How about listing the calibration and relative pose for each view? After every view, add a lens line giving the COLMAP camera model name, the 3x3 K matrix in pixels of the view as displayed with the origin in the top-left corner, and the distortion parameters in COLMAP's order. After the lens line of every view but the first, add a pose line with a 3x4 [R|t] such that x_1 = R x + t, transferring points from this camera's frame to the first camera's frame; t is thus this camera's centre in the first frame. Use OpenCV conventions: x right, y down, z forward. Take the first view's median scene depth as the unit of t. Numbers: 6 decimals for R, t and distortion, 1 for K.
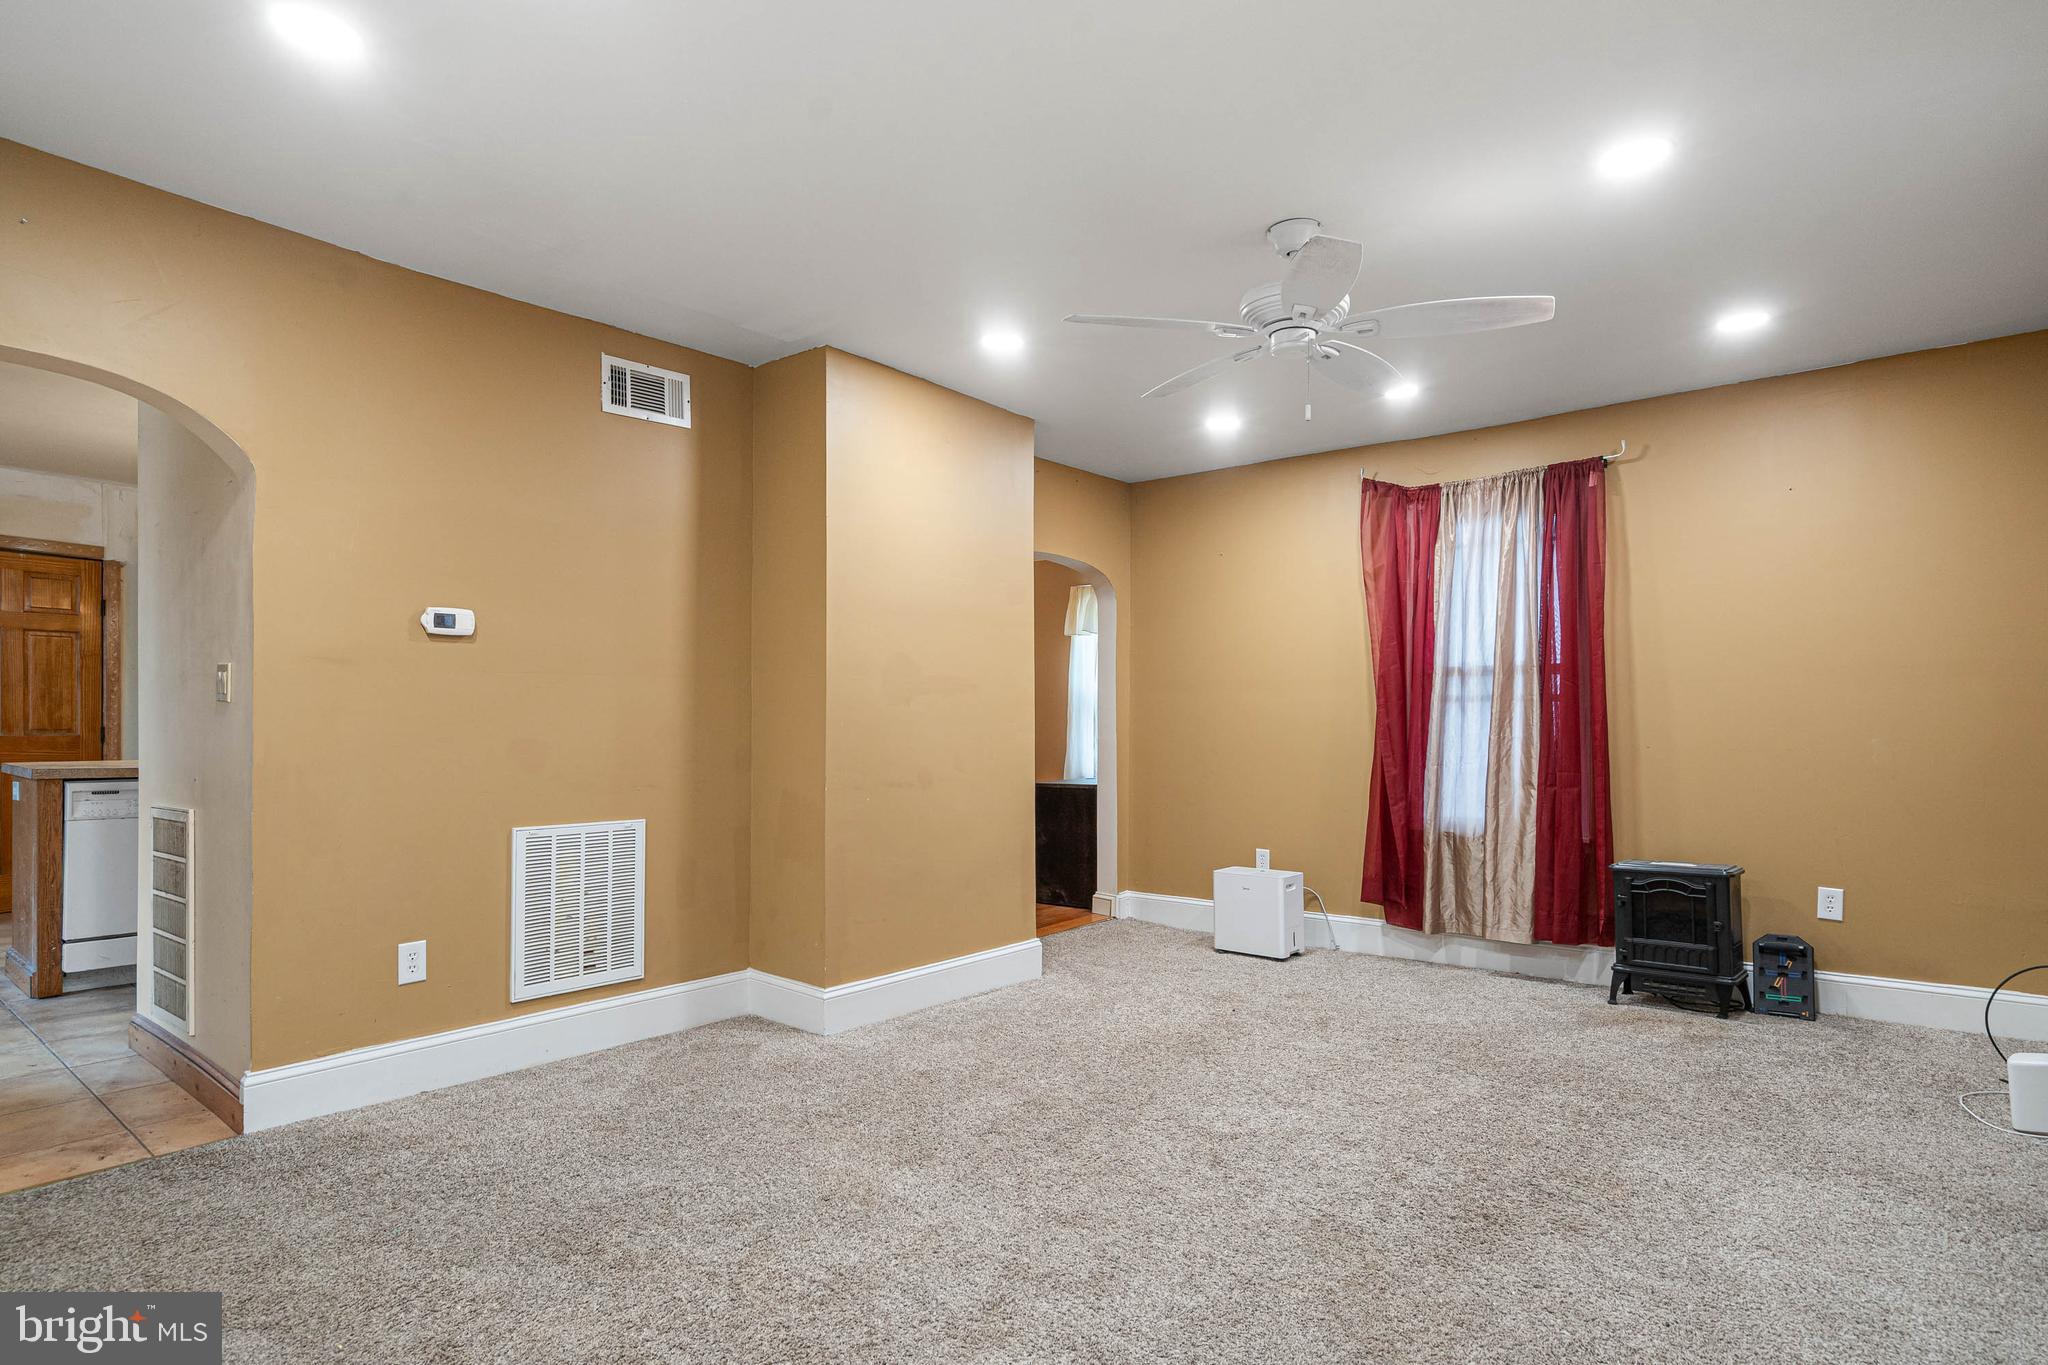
lens RADIAL K [[1106.7, 0, 1006.2], [0, 1106.7, 707.3], [0, 0, 1]] dist [0.012737, 0.006677]
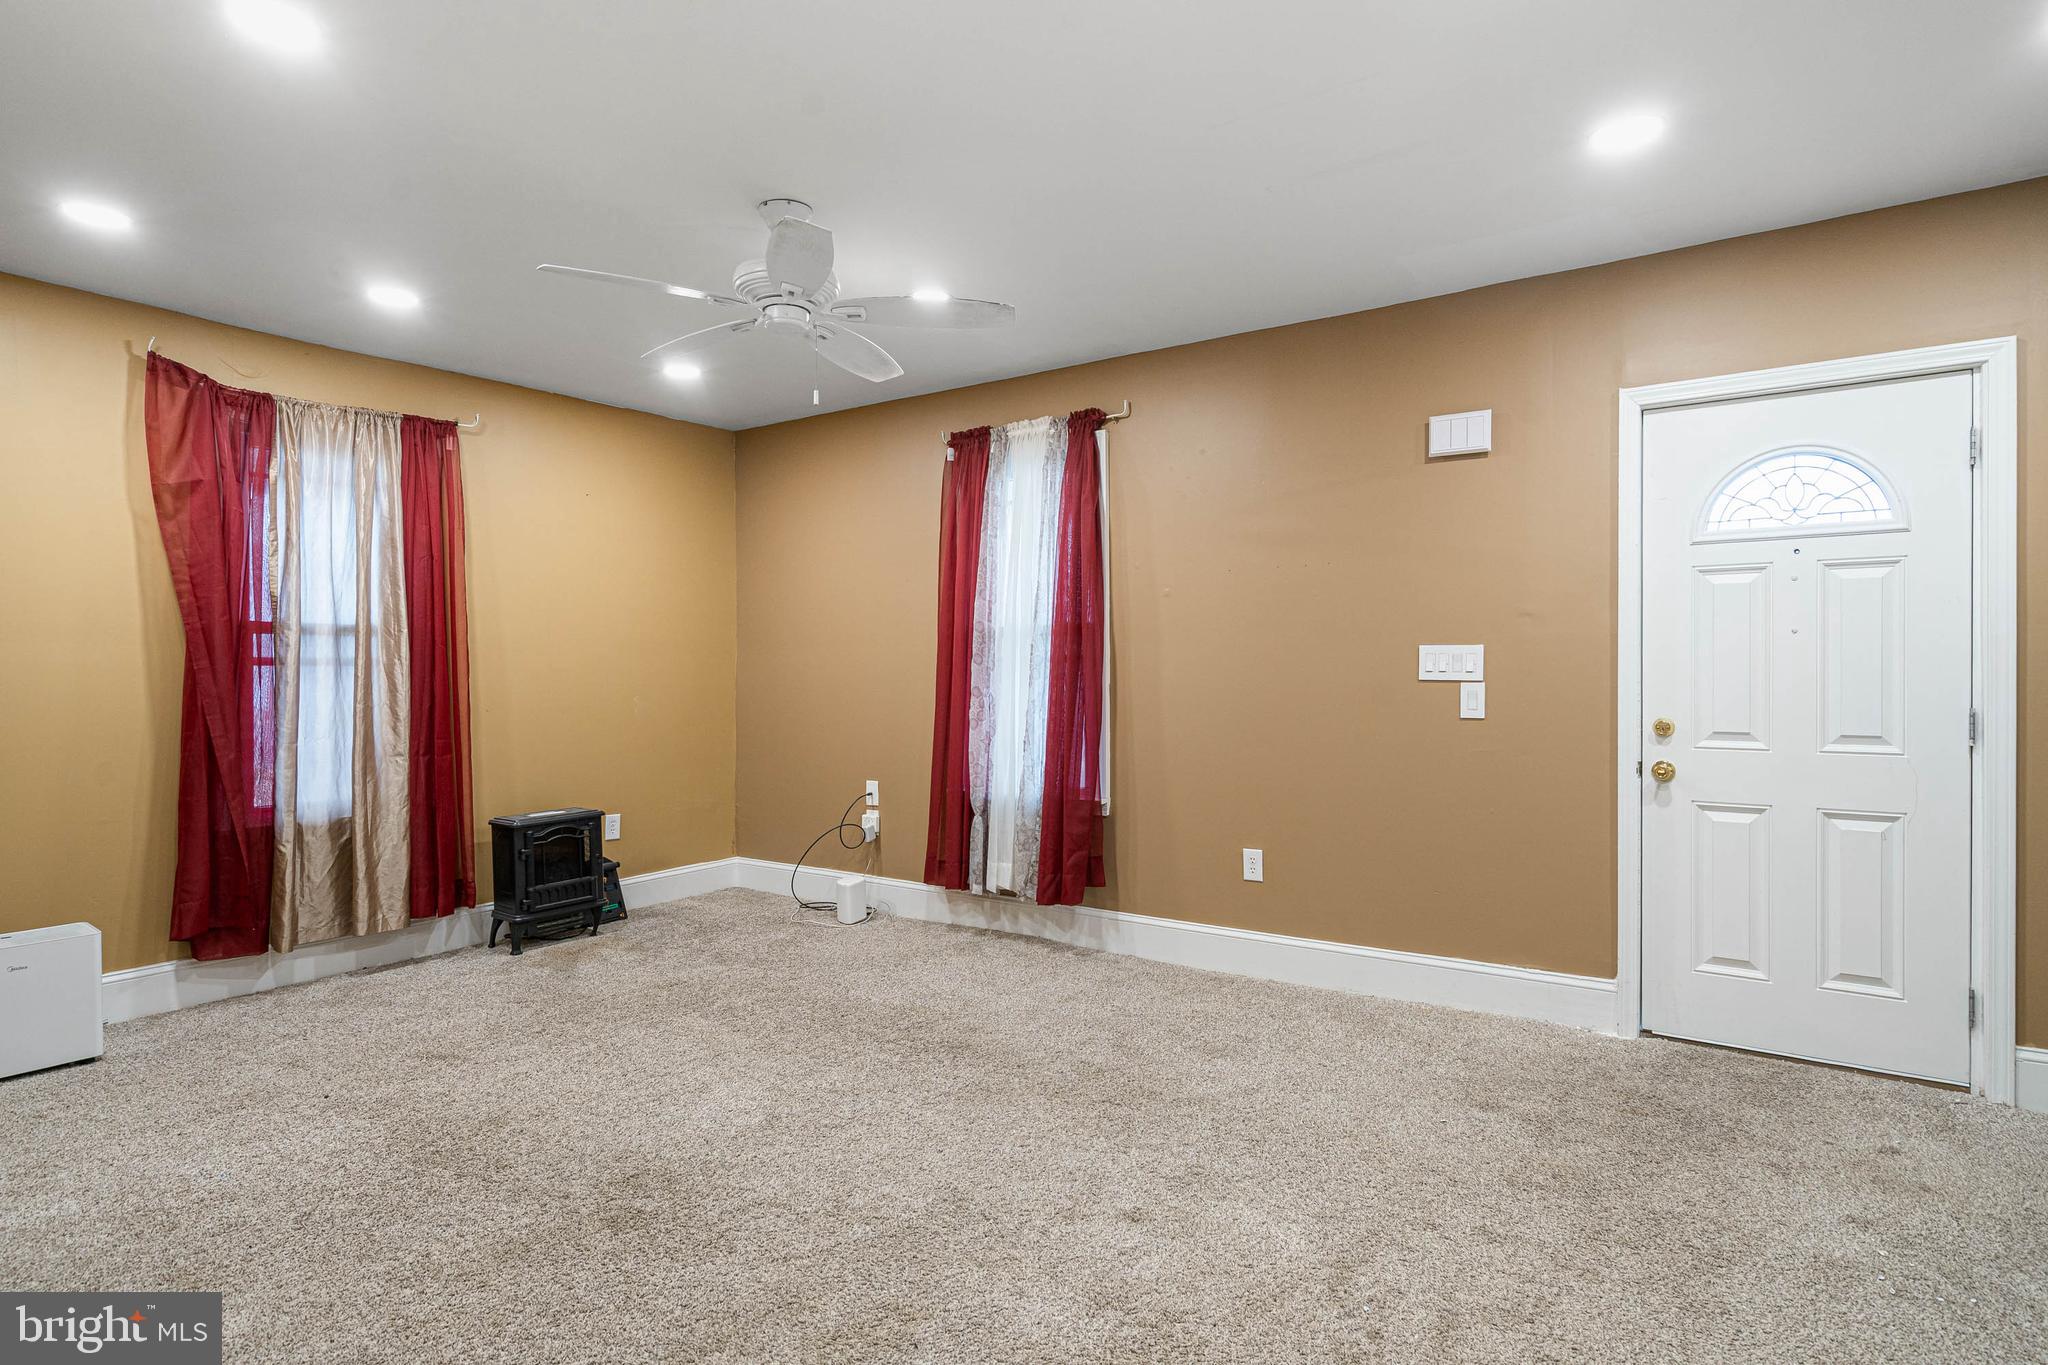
lens RADIAL K [[1106.7, 0, 1032.6], [0, 1106.7, 685.3], [0, 0, 1]] dist [0.012737, 0.006677]
pose [[-0.093234, -0.009712, 0.995597, -0.602395], [-0.004547, 0.999946, 0.009329, -0.000993], [-0.995634, -0.003657, -0.093273, 0.673854]]
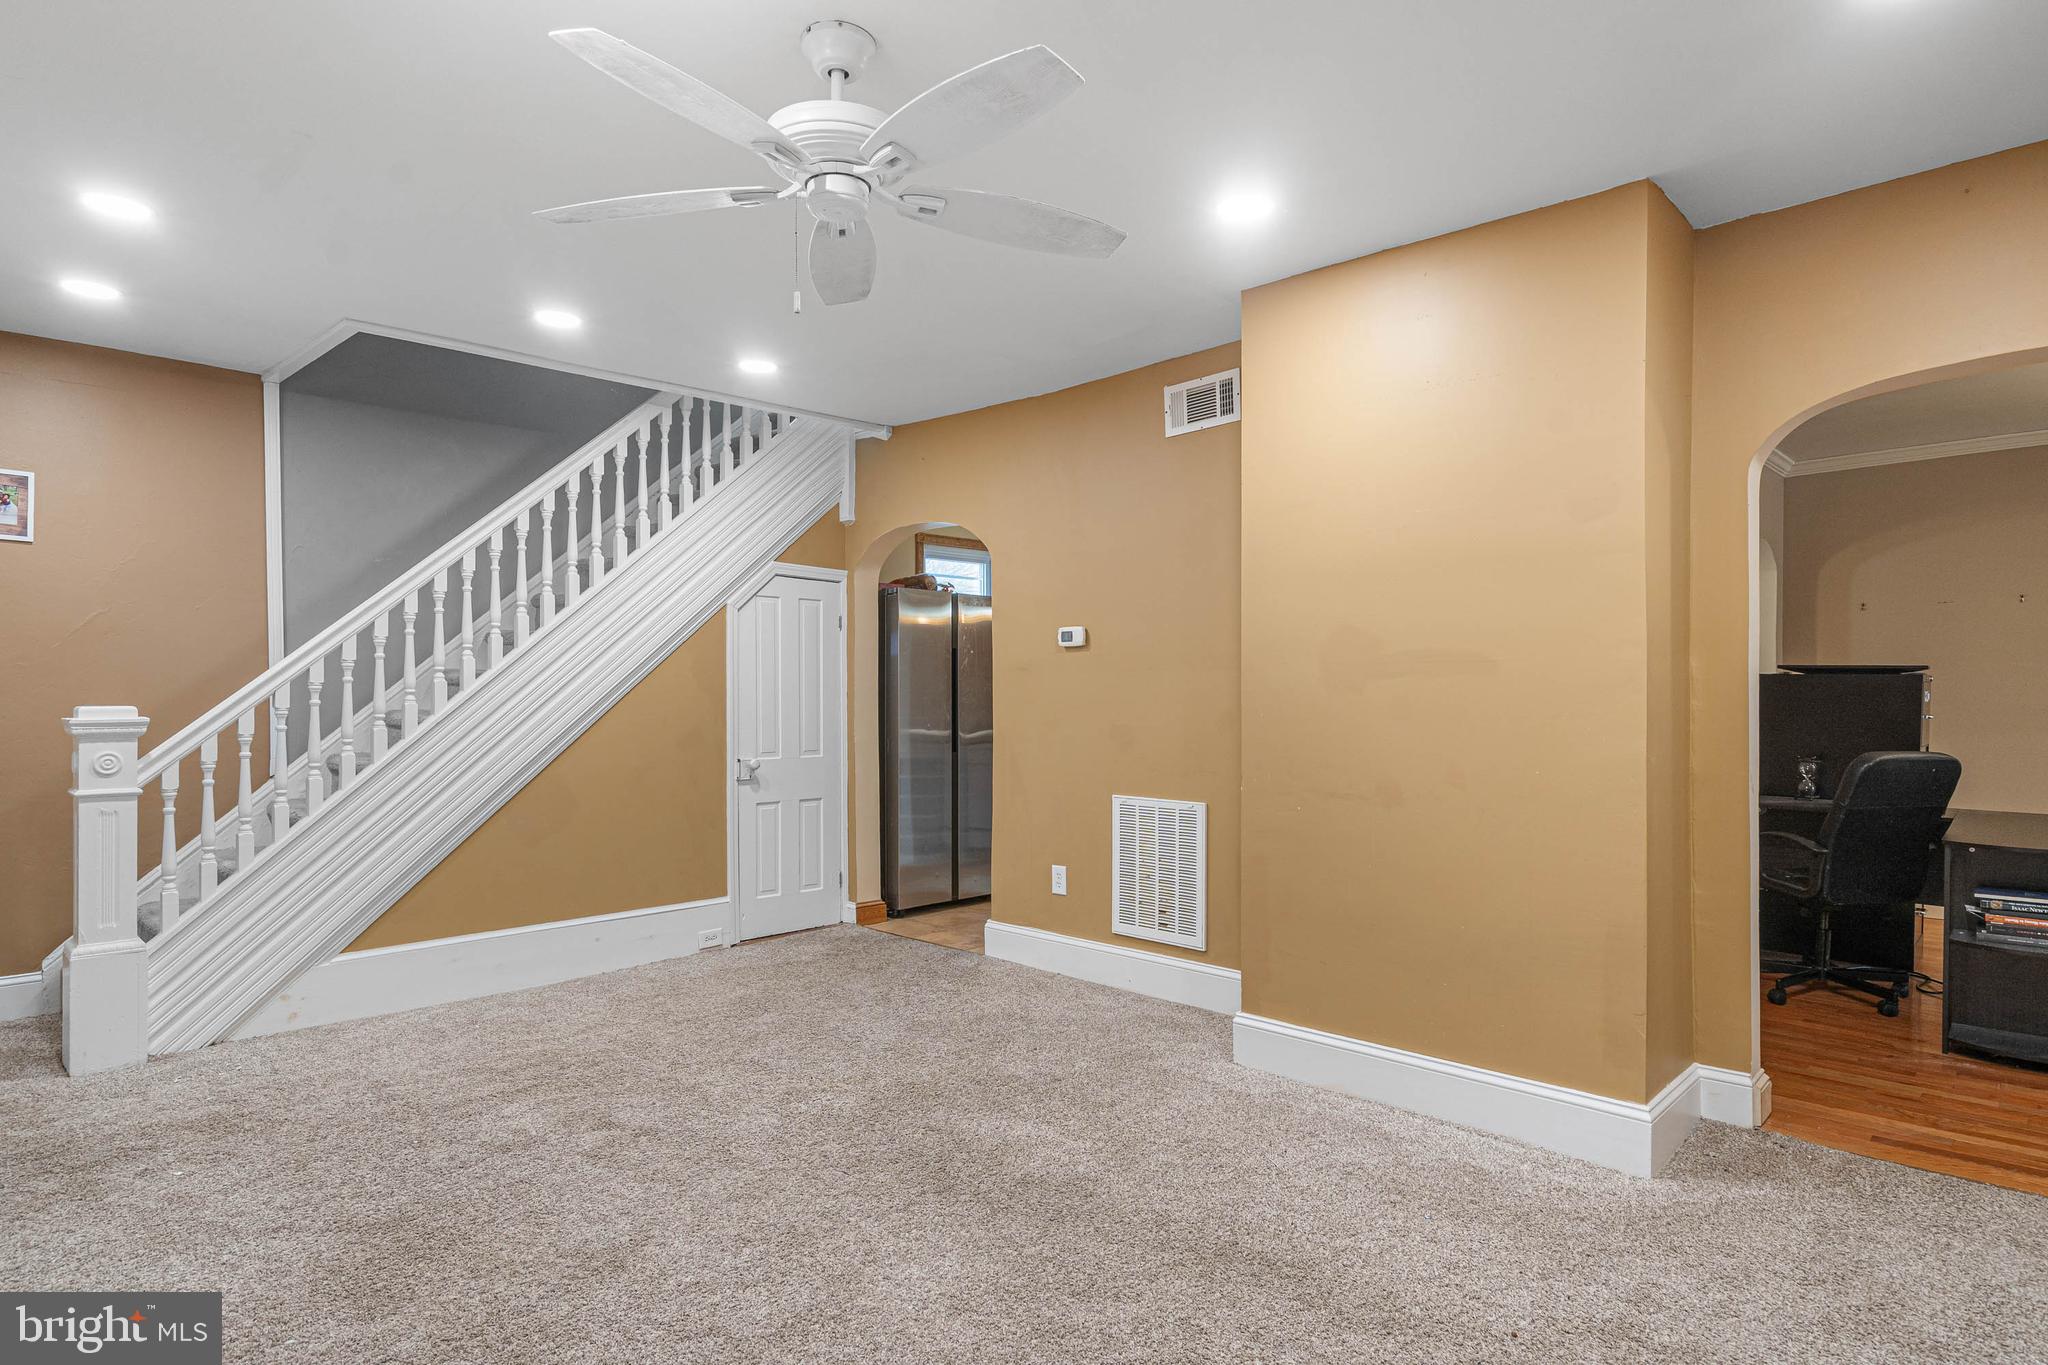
lens RADIAL K [[1121.0, 0, 1031.1], [0, 1121.0, 697.7], [0, 0, 1]] dist [0.000675, 0.002942]
pose [[-0.060942, -0.004961, -0.998129, 0.767381], [0.006393, 0.999965, -0.005360, 0.004238], [0.998121, -0.006708, -0.060908, 0.906472]]
